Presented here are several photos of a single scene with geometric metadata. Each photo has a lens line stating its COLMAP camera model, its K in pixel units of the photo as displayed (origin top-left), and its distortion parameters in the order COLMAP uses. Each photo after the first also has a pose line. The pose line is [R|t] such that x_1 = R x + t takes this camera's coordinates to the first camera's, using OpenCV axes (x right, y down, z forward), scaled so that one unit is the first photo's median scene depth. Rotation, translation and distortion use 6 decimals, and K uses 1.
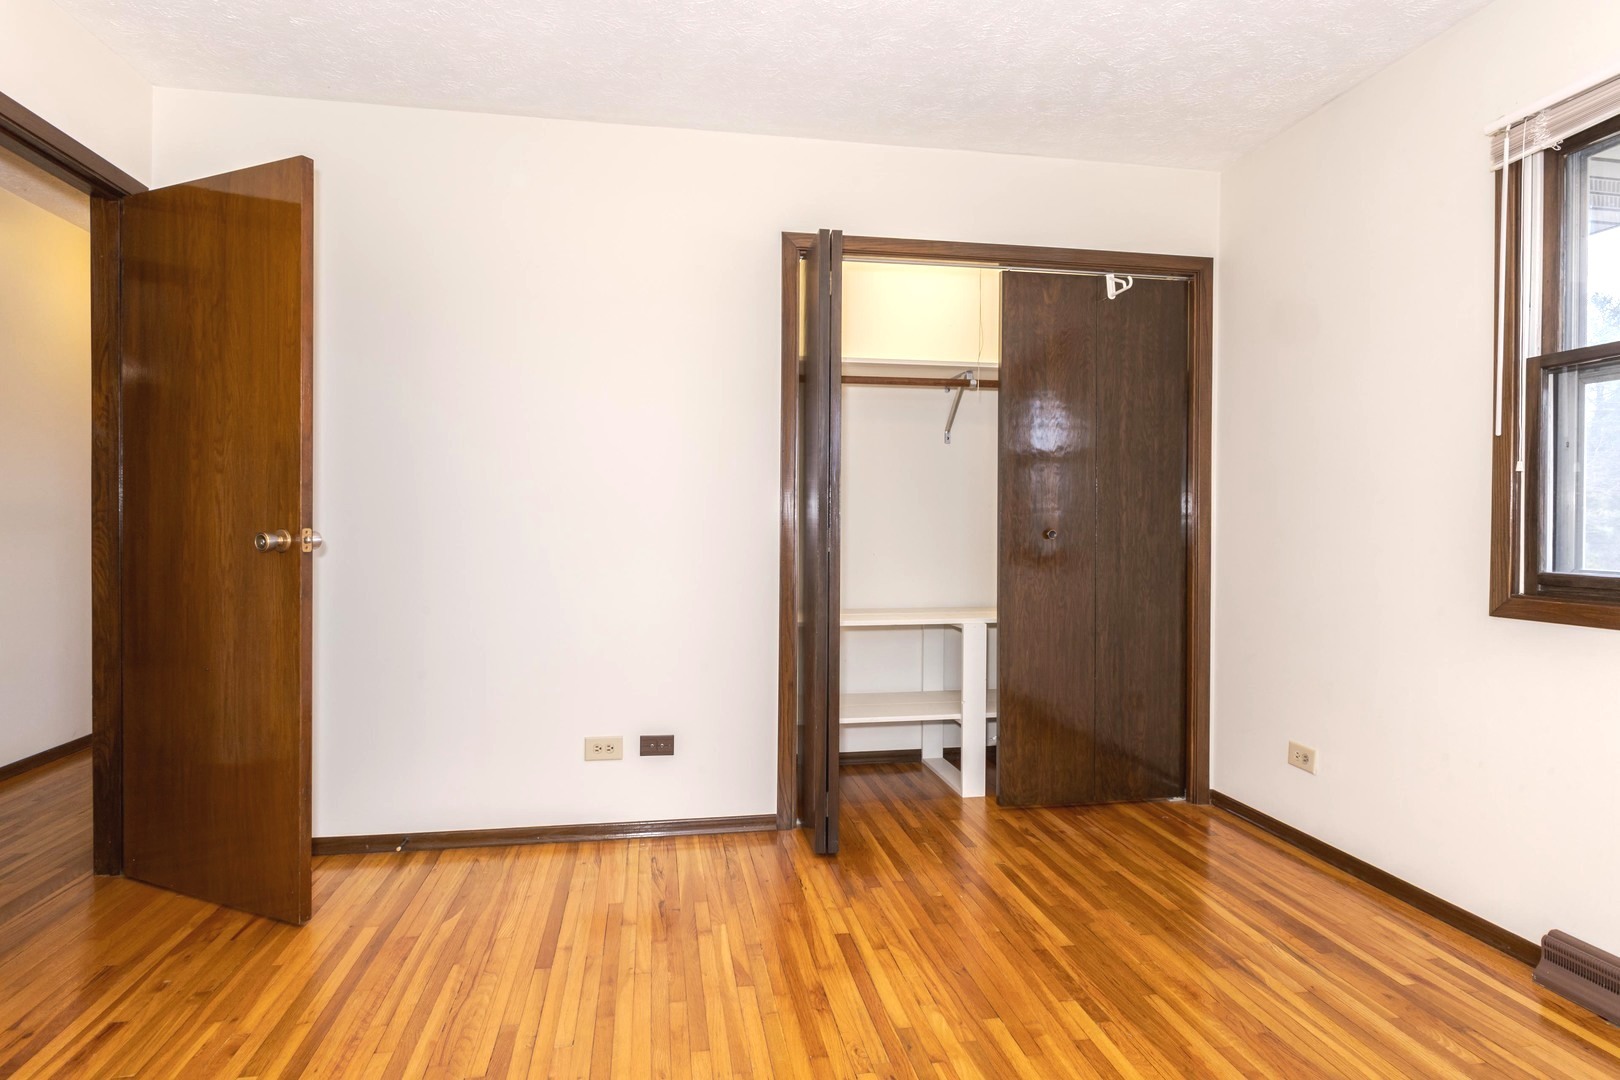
lens RADIAL K [[917.5, 0, 810.0], [0, 917.5, 540.0], [0, 0, 1]] dist [0.003448, 0.000429]
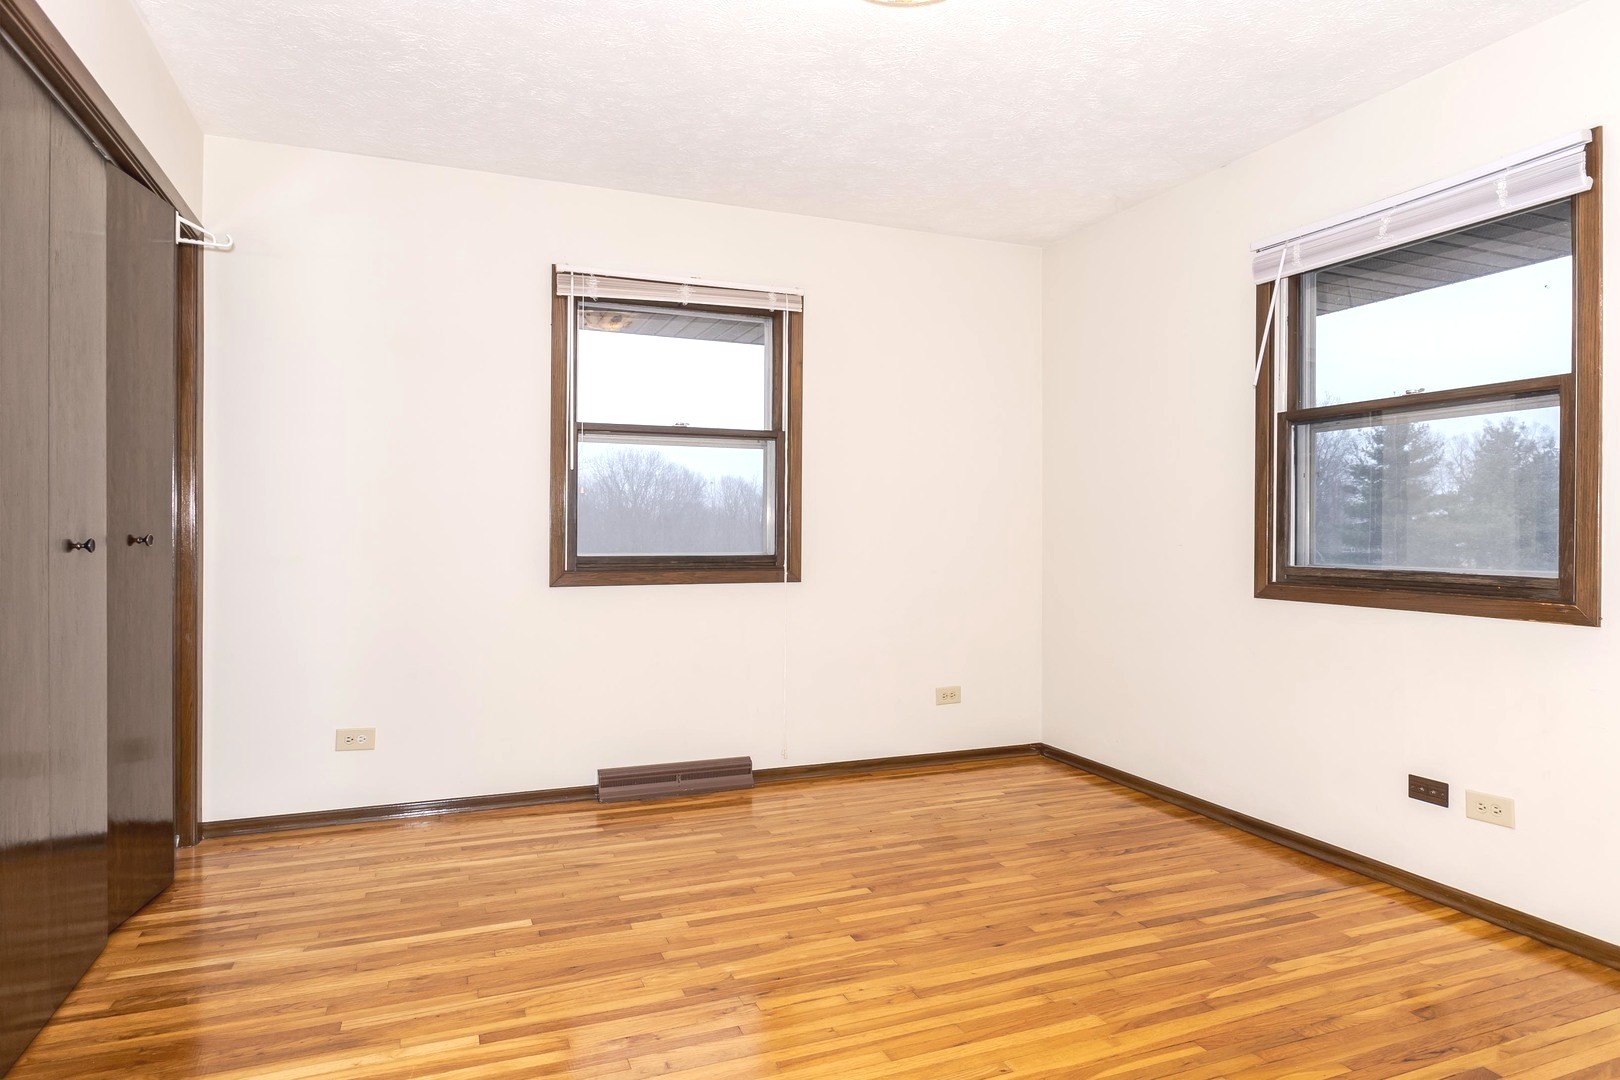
lens RADIAL K [[923.7, 0, 810.0], [0, 923.7, 540.0], [0, 0, 1]] dist [0.002877, -0.002283]
pose [[-0.223901, -0.016456, 0.974473, -0.841566], [0.010938, 0.999752, 0.019396, -0.019268], [-0.974551, 0.015002, -0.223665, 0.932345]]
